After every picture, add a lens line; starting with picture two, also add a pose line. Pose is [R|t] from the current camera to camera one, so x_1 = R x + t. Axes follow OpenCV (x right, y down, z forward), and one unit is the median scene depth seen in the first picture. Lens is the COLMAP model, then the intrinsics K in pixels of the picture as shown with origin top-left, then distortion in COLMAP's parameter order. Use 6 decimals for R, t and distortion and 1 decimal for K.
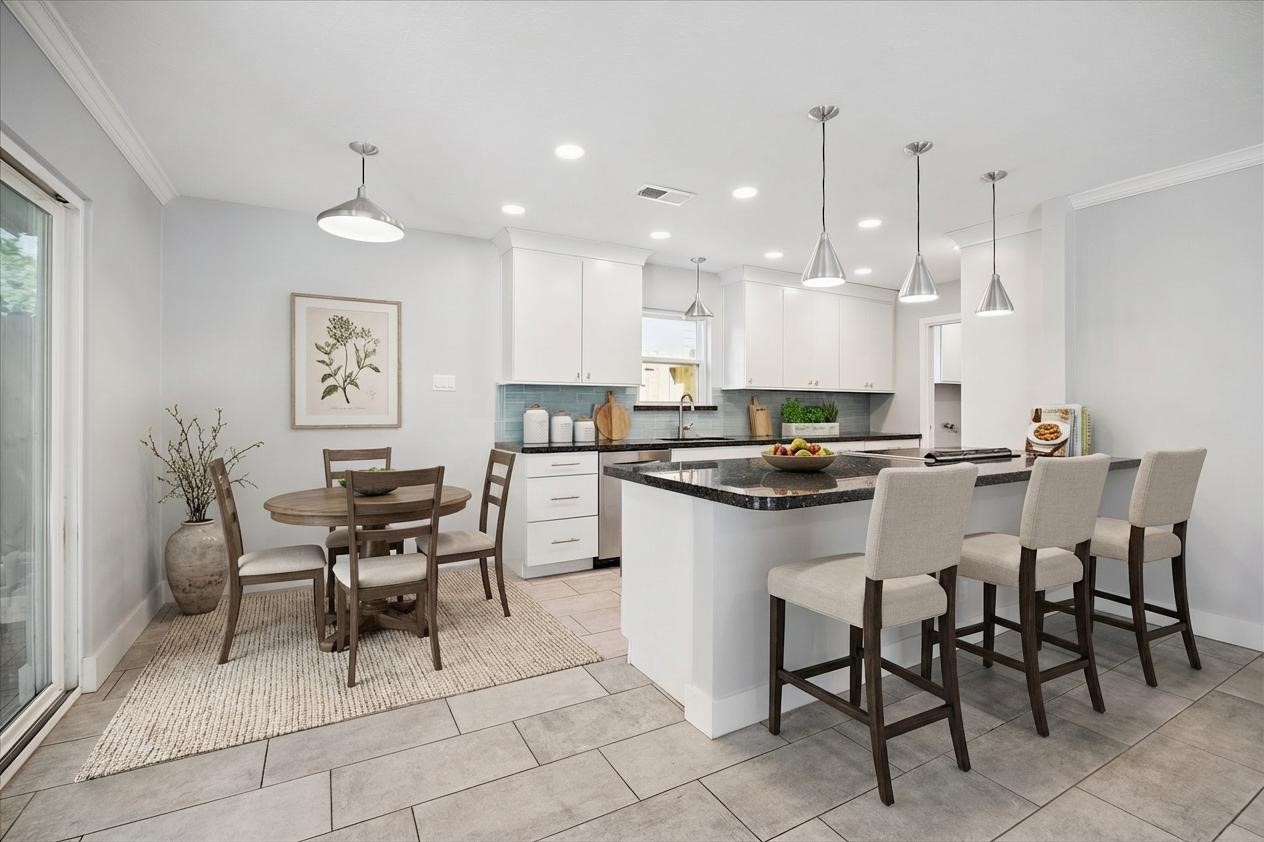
lens RADIAL K [[570.3, 0, 643.4], [0, 570.3, 403.4], [0, 0, 1]] dist [-0.018292, 0.000988]
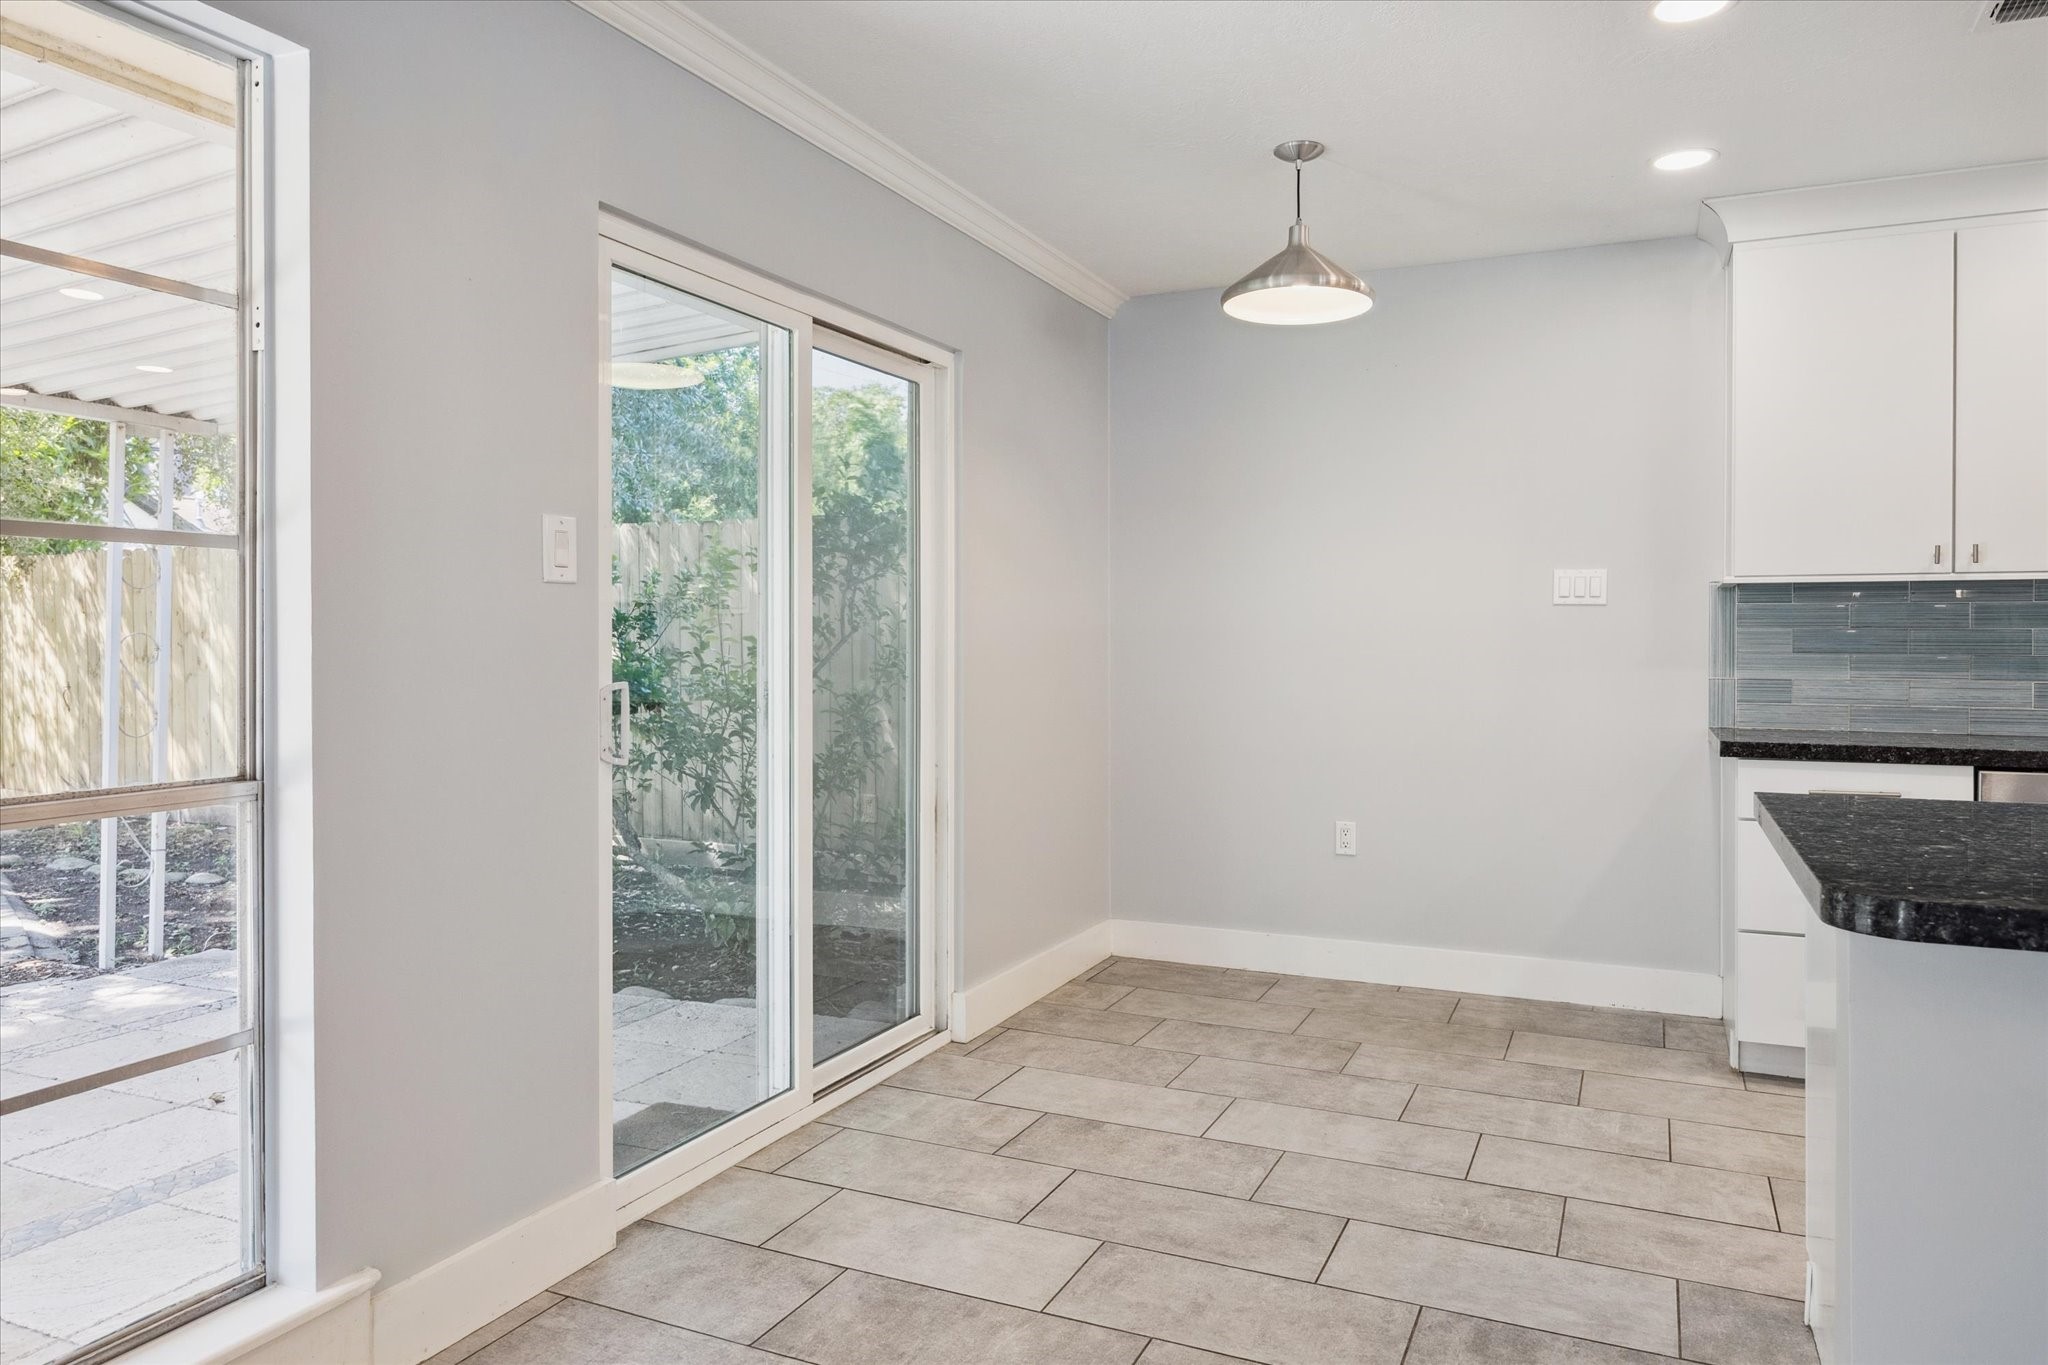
lens RADIAL K [[1334.0, 0, 1025.8], [0, 1334.0, 650.7], [0, 0, 1]] dist [0.006757, 0.000830]
pose [[0.587390, 0.010211, -0.809239, 0.365554], [0.006140, 0.999835, 0.017072, -0.009516], [0.809280, -0.014996, 0.587231, 0.059026]]
